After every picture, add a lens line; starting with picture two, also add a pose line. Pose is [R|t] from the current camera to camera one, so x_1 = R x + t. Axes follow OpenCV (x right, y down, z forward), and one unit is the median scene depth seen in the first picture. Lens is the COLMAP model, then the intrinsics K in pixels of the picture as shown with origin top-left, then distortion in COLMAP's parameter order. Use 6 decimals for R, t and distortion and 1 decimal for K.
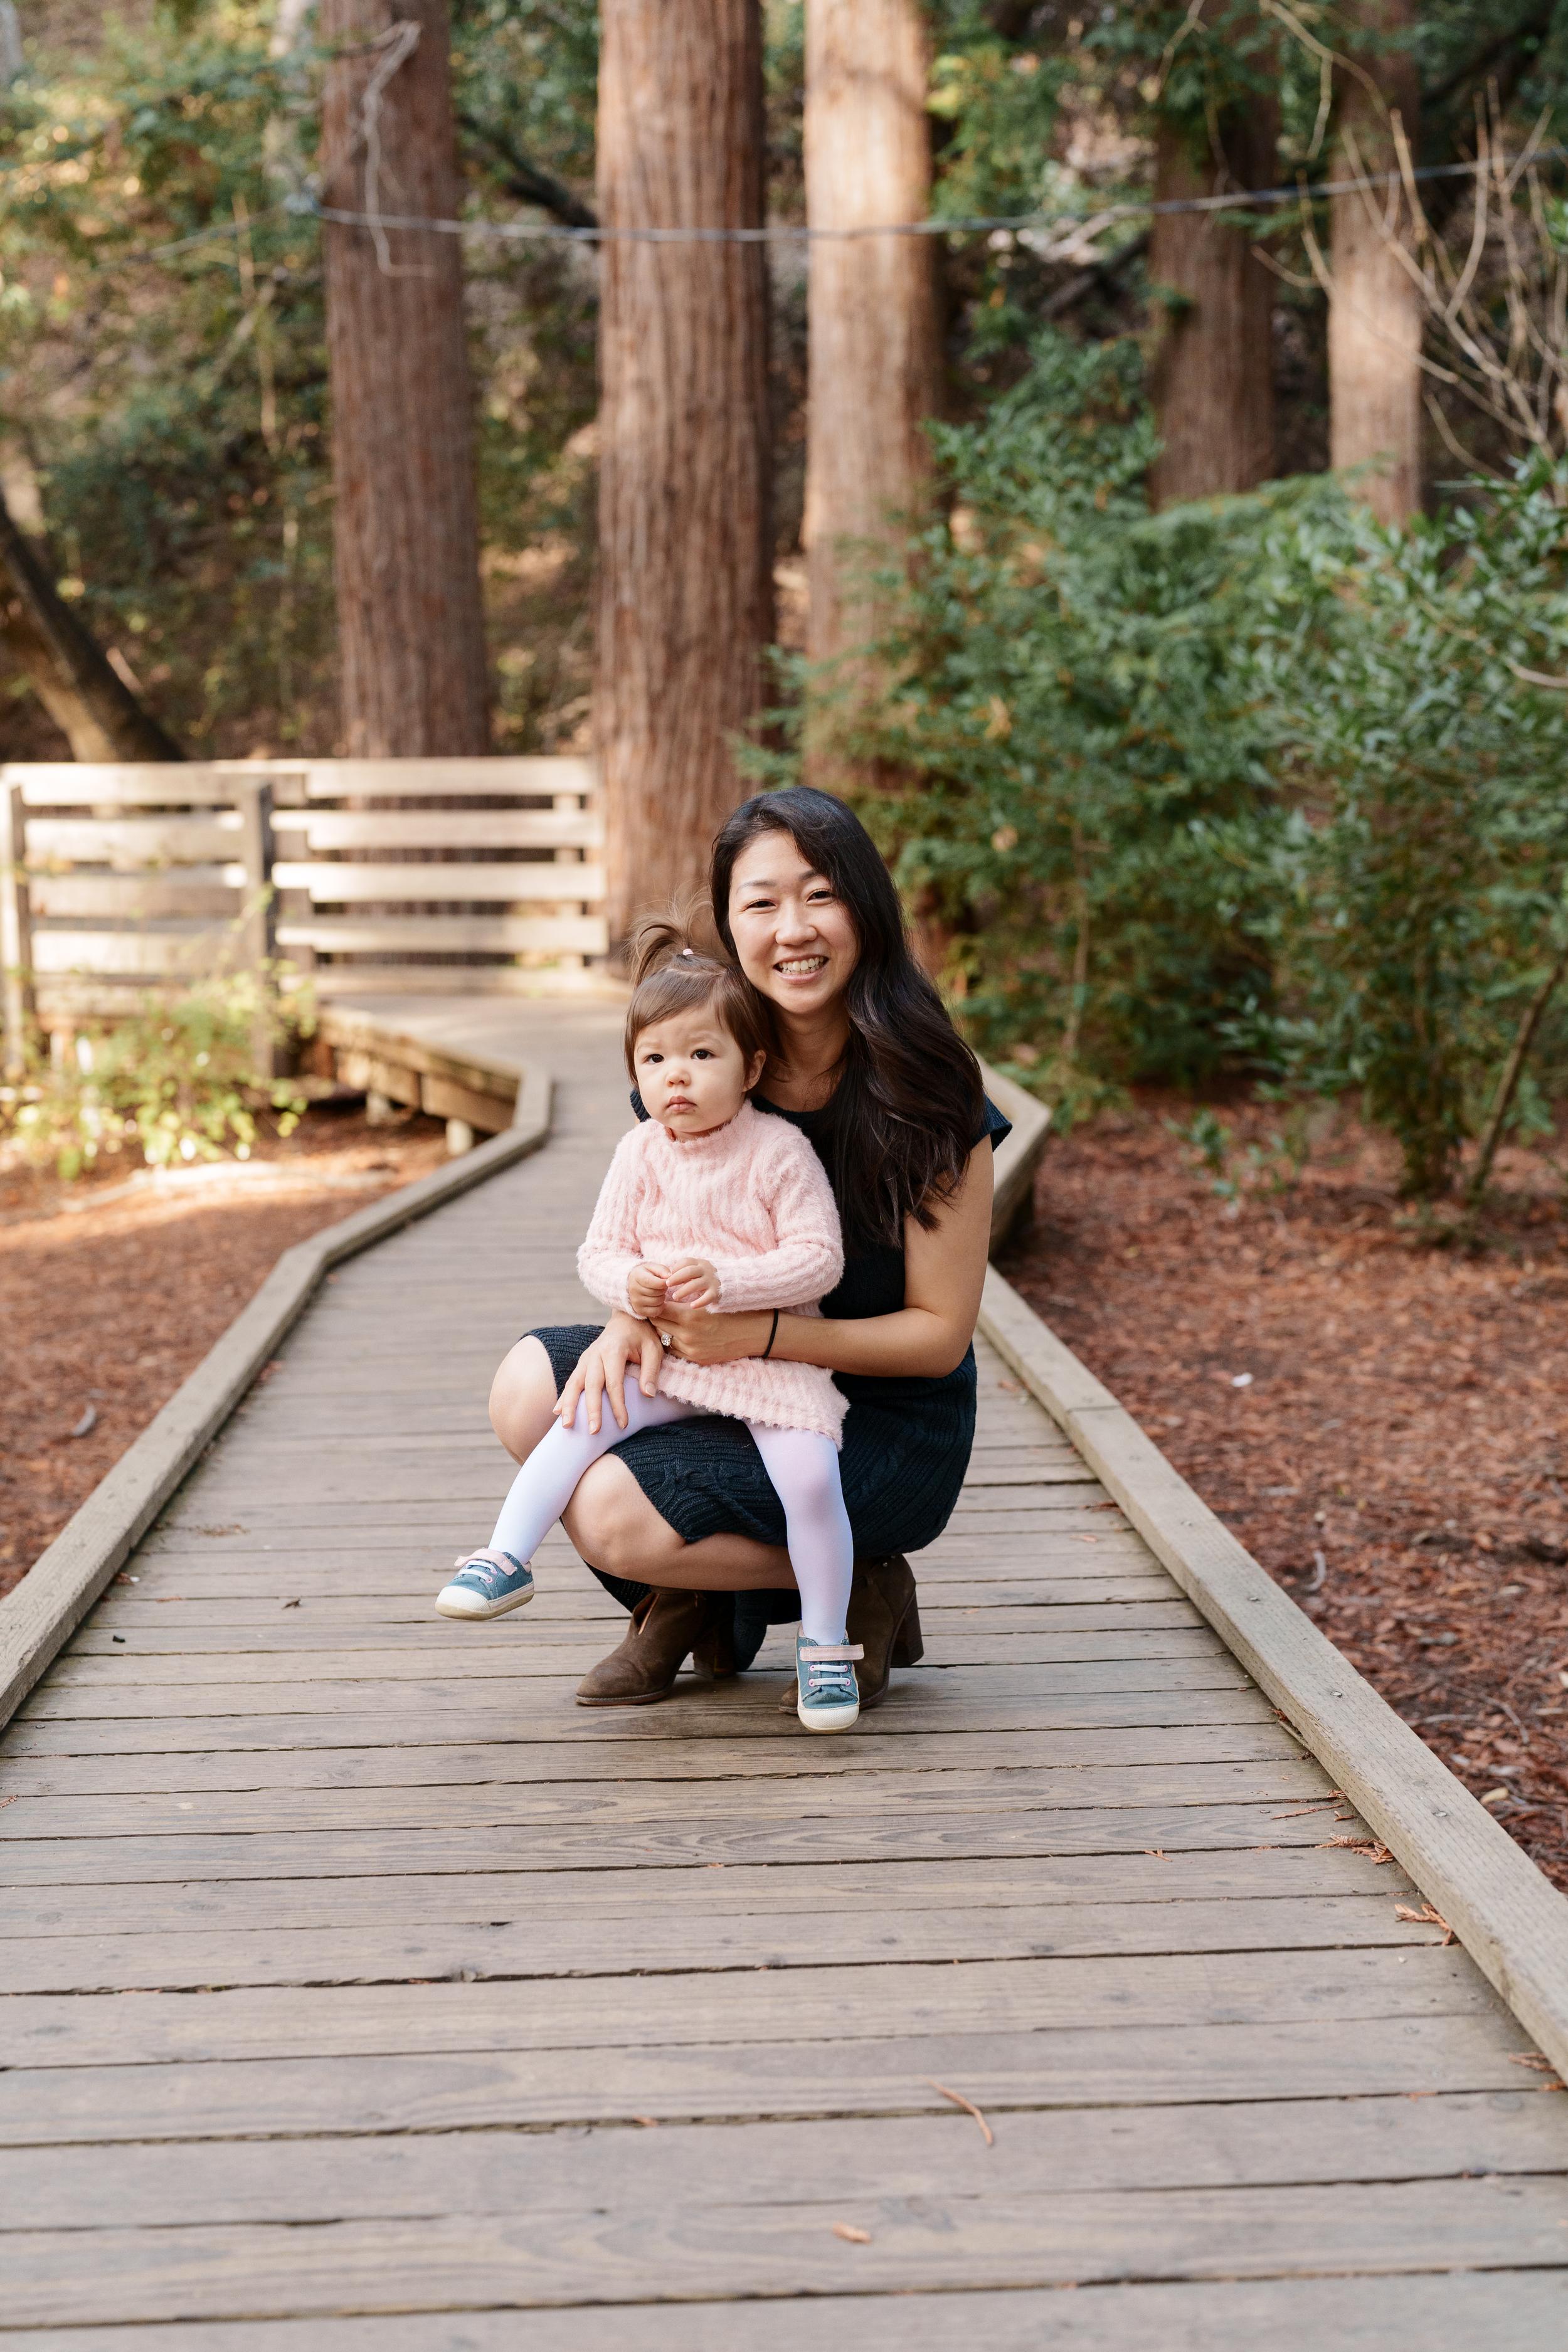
lens RADIAL K [[3387.4, 0, 777.3], [0, 3387.4, 1225.3], [0, 0, 1]] dist [-0.021739, 0.114408]
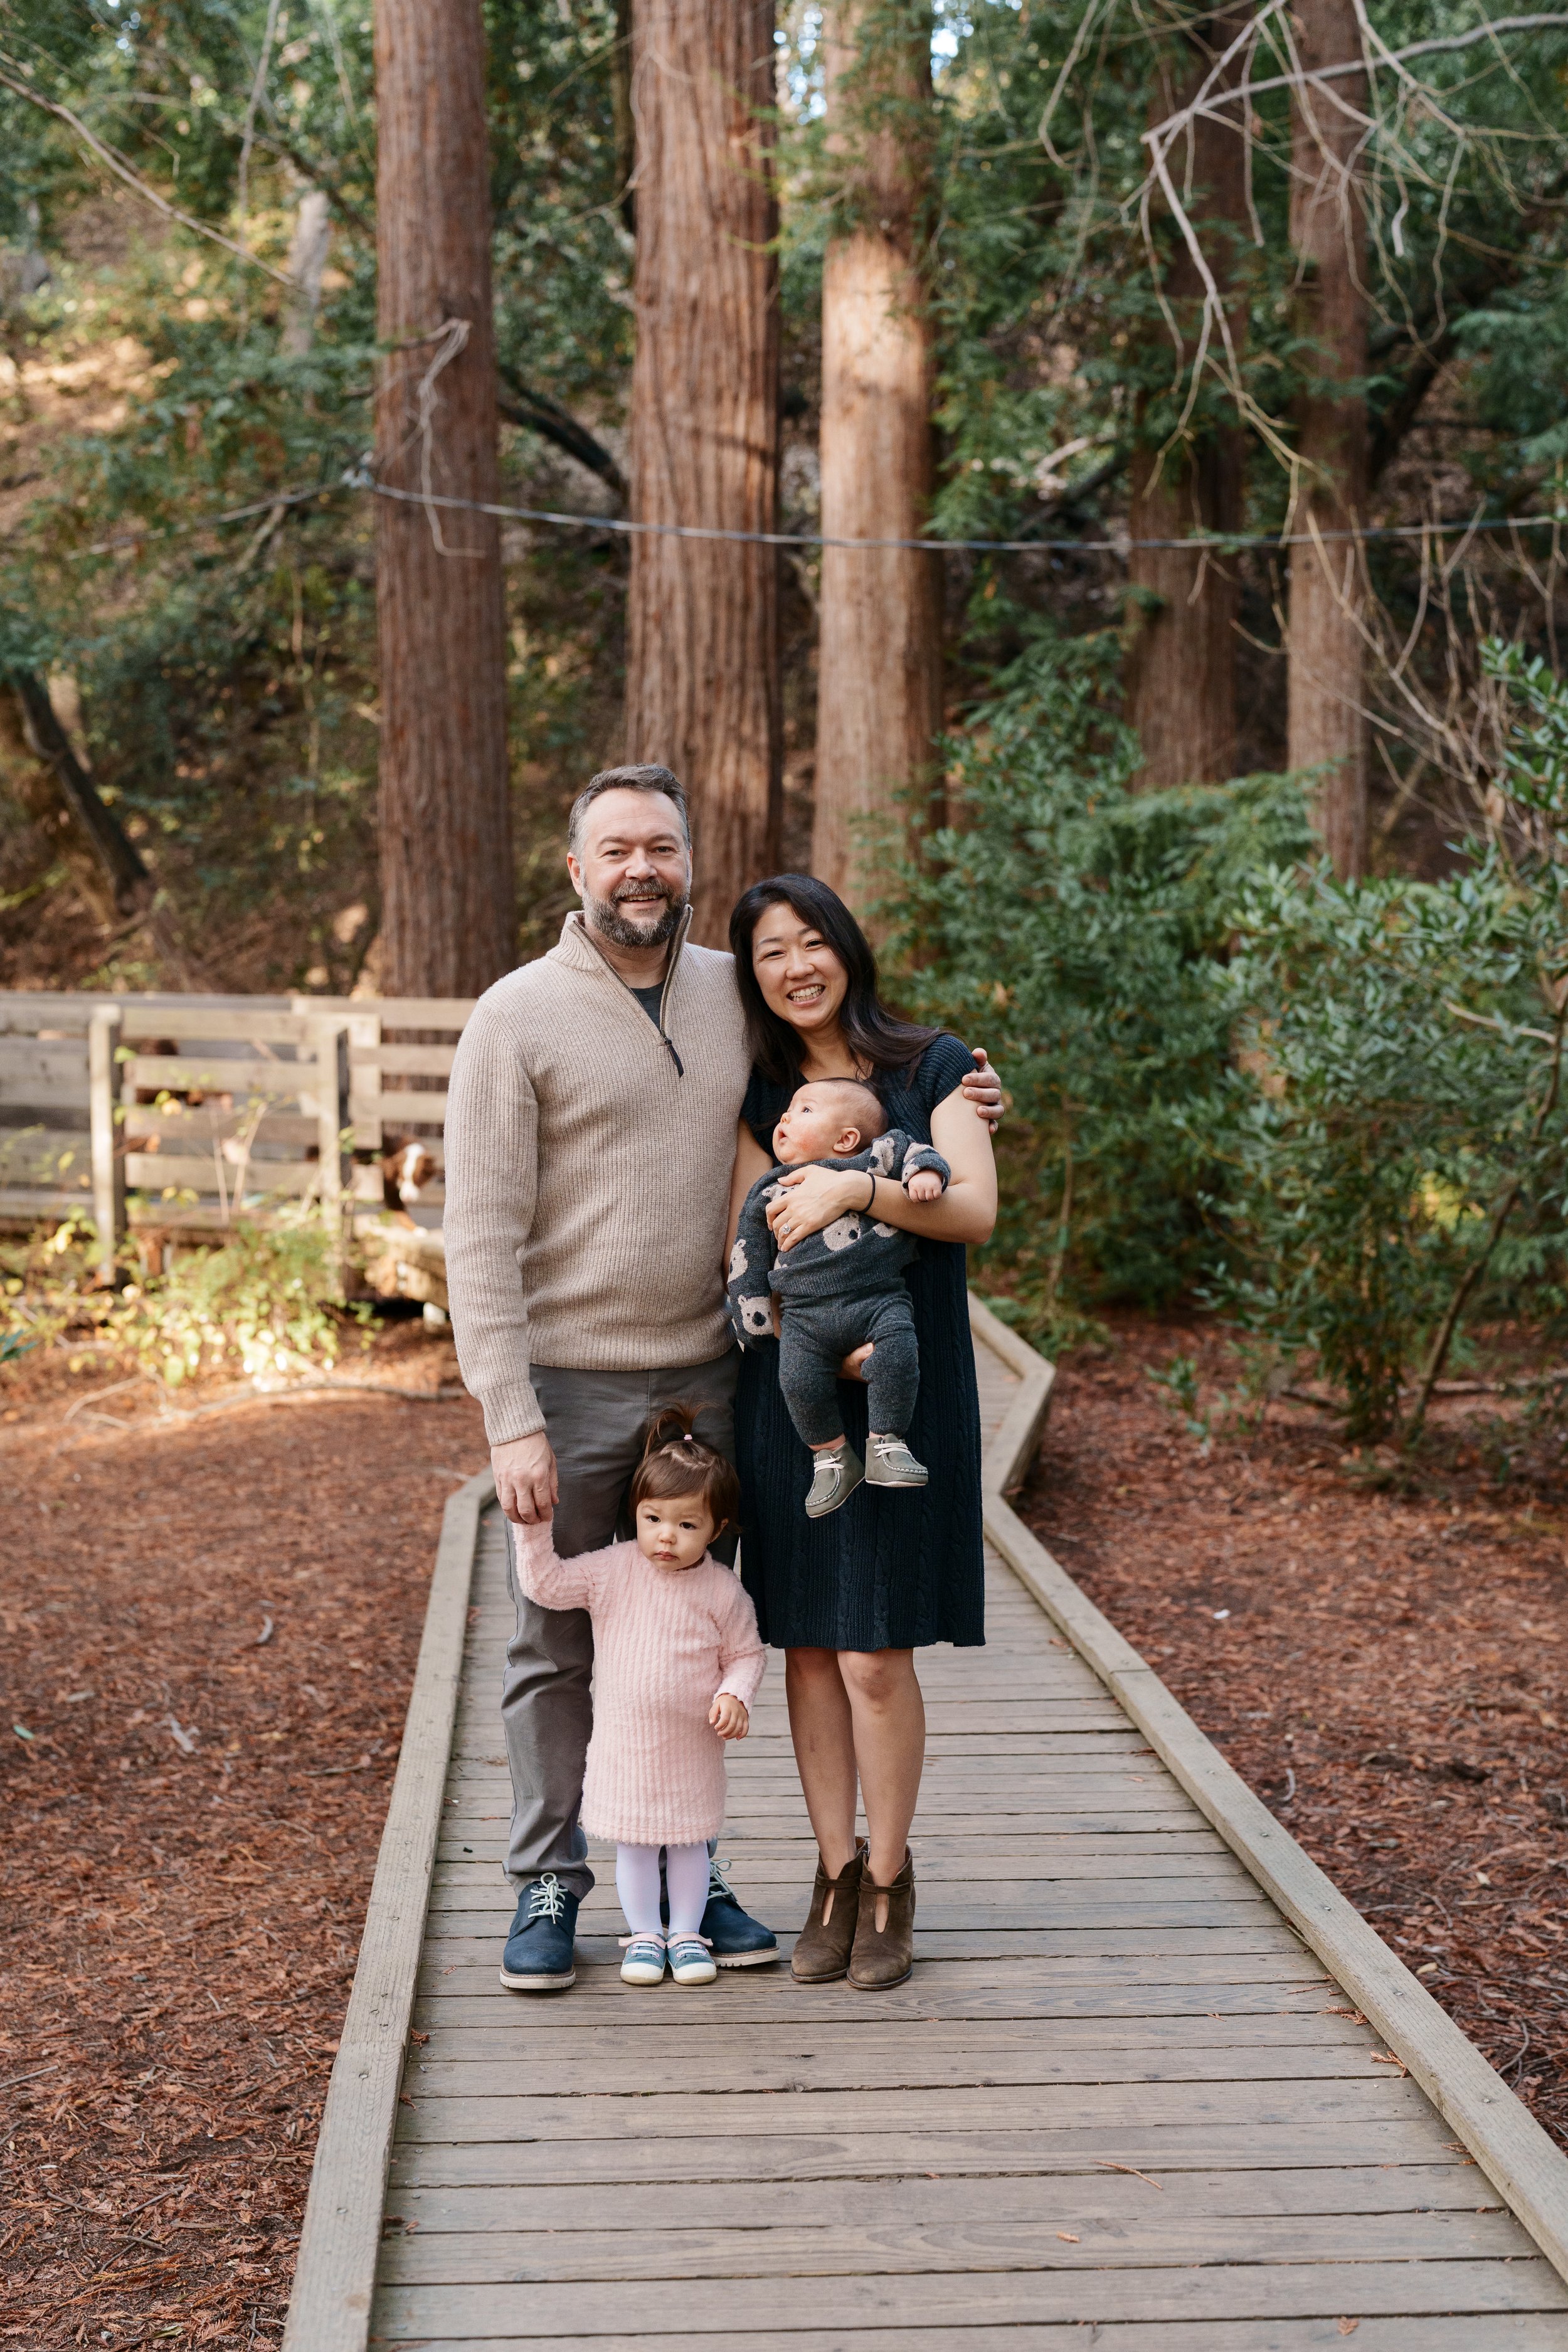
lens RADIAL K [[3387.4, 0, 777.3], [0, 3387.4, 1225.3], [0, 0, 1]] dist [-0.021739, 0.114408]
pose [[0.999607, 0.018989, 0.020633, -0.058314], [-0.018206, 0.999131, -0.037494, -0.052447], [-0.021327, 0.037104, 0.999084, -0.255790]]
